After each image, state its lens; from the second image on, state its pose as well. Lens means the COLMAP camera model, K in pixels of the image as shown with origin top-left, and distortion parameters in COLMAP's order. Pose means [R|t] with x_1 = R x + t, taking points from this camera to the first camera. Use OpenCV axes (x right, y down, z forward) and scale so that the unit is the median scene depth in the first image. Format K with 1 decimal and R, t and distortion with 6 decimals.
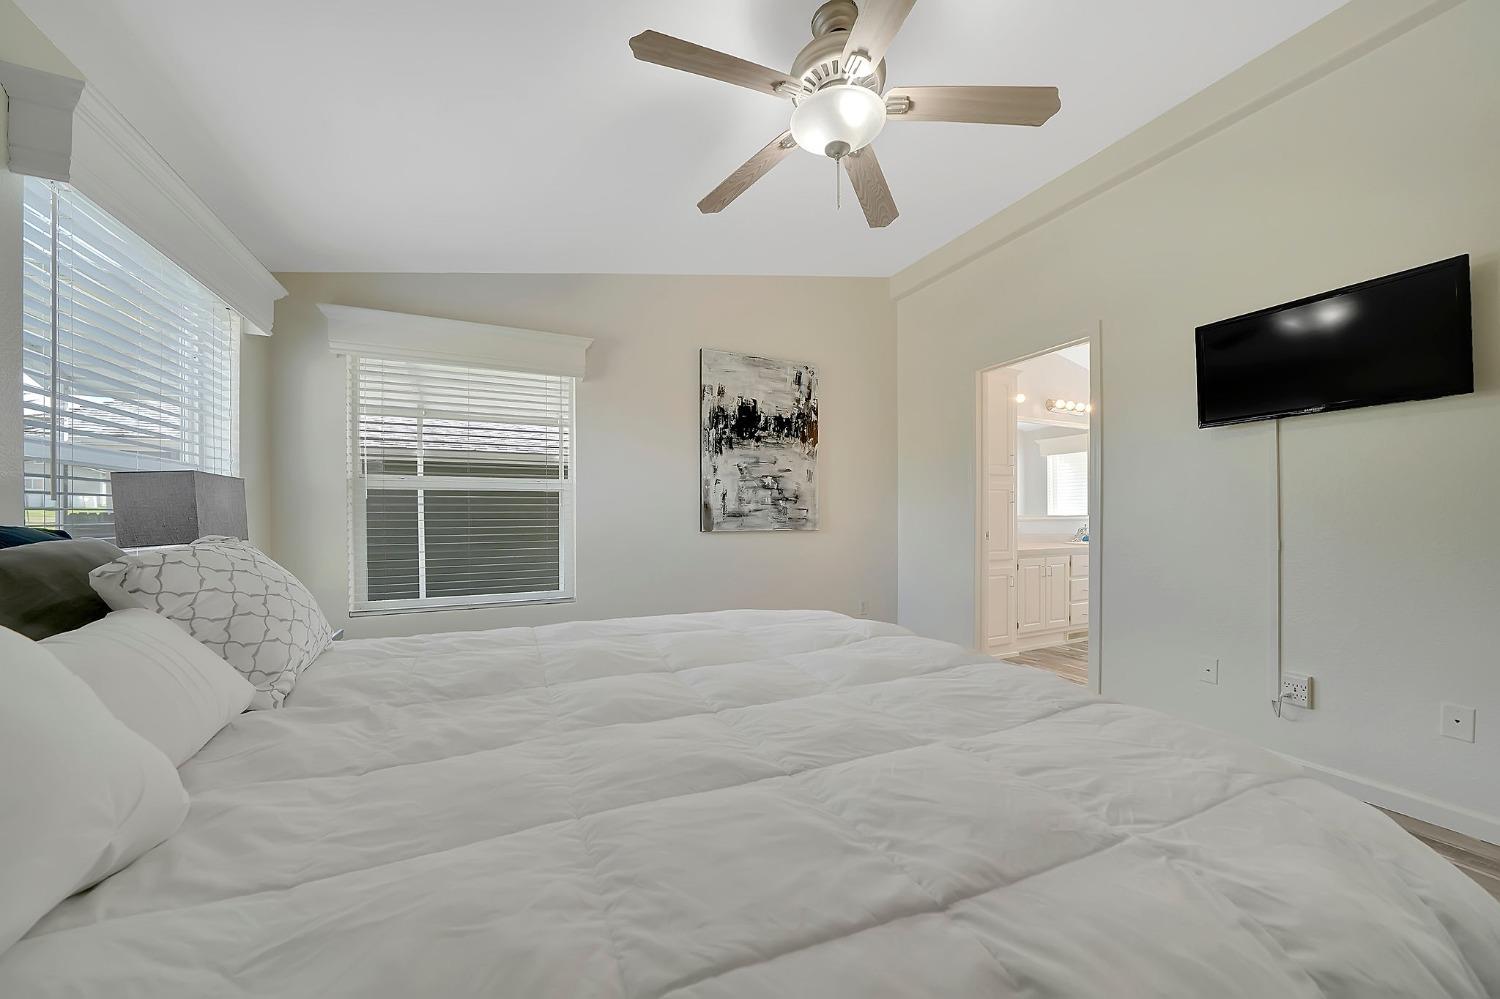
lens RADIAL K [[526.0, 0, 749.2], [0, 526.0, 505.8], [0, 0, 1]] dist [-0.019992, 0.000106]
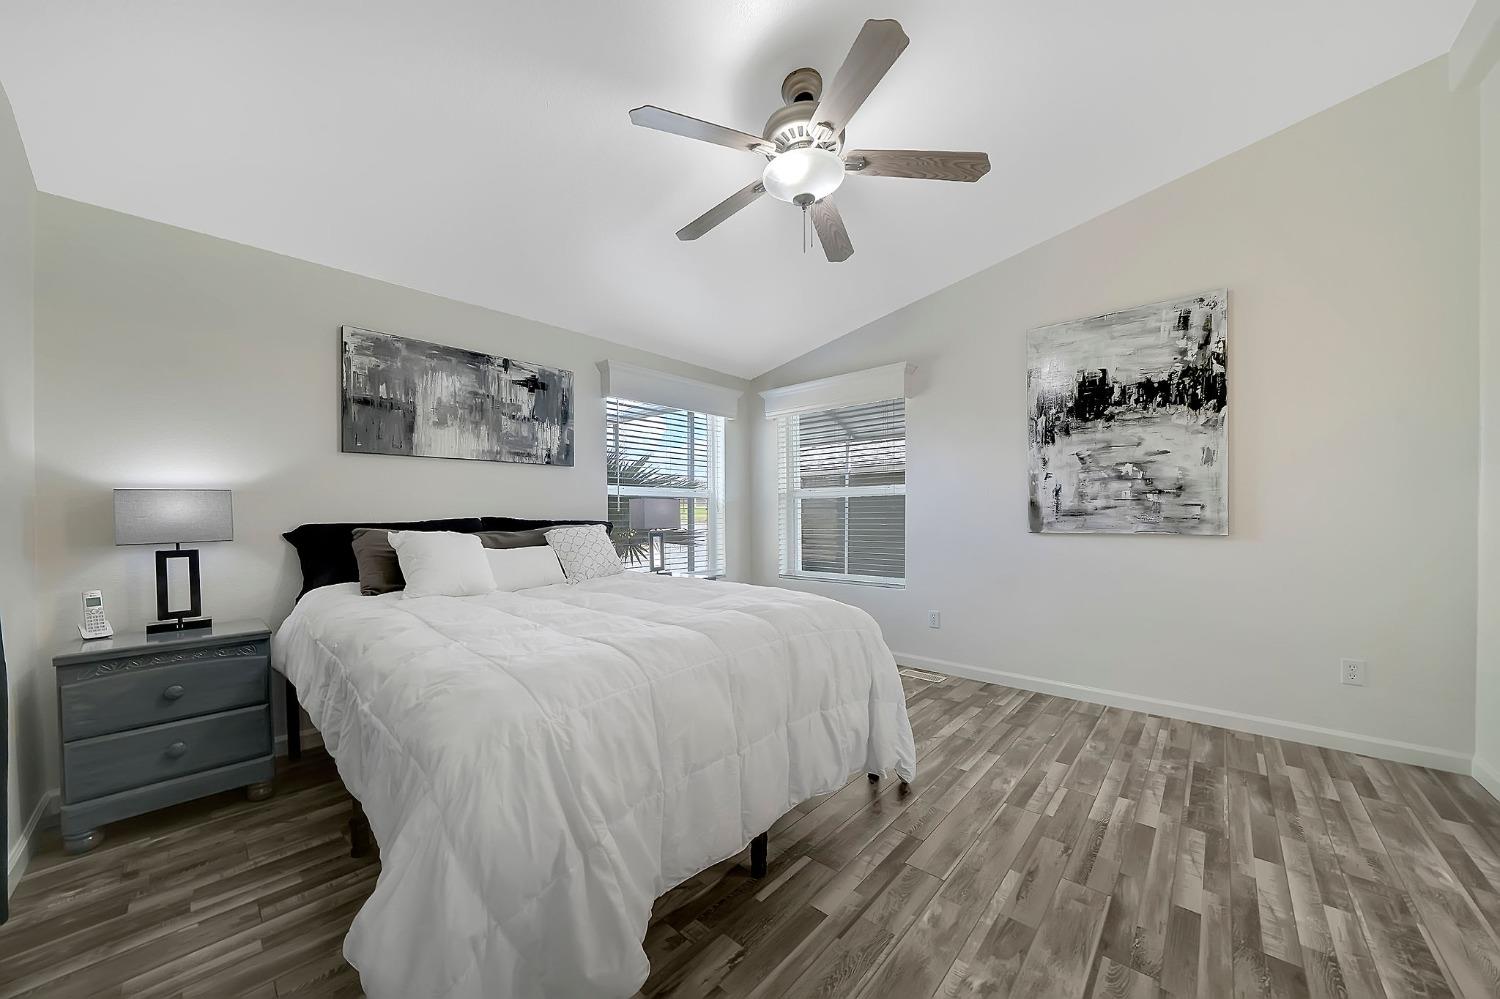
lens RADIAL K [[523.0, 0, 743.9], [0, 523.0, 513.4], [0, 0, 1]] dist [-0.022640, 0.000320]
pose [[0.384388, -0.004663, -0.923160, 0.519121], [0.019144, 0.999812, 0.002921, 0.004226], [0.922973, -0.018796, 0.384405, 0.189060]]
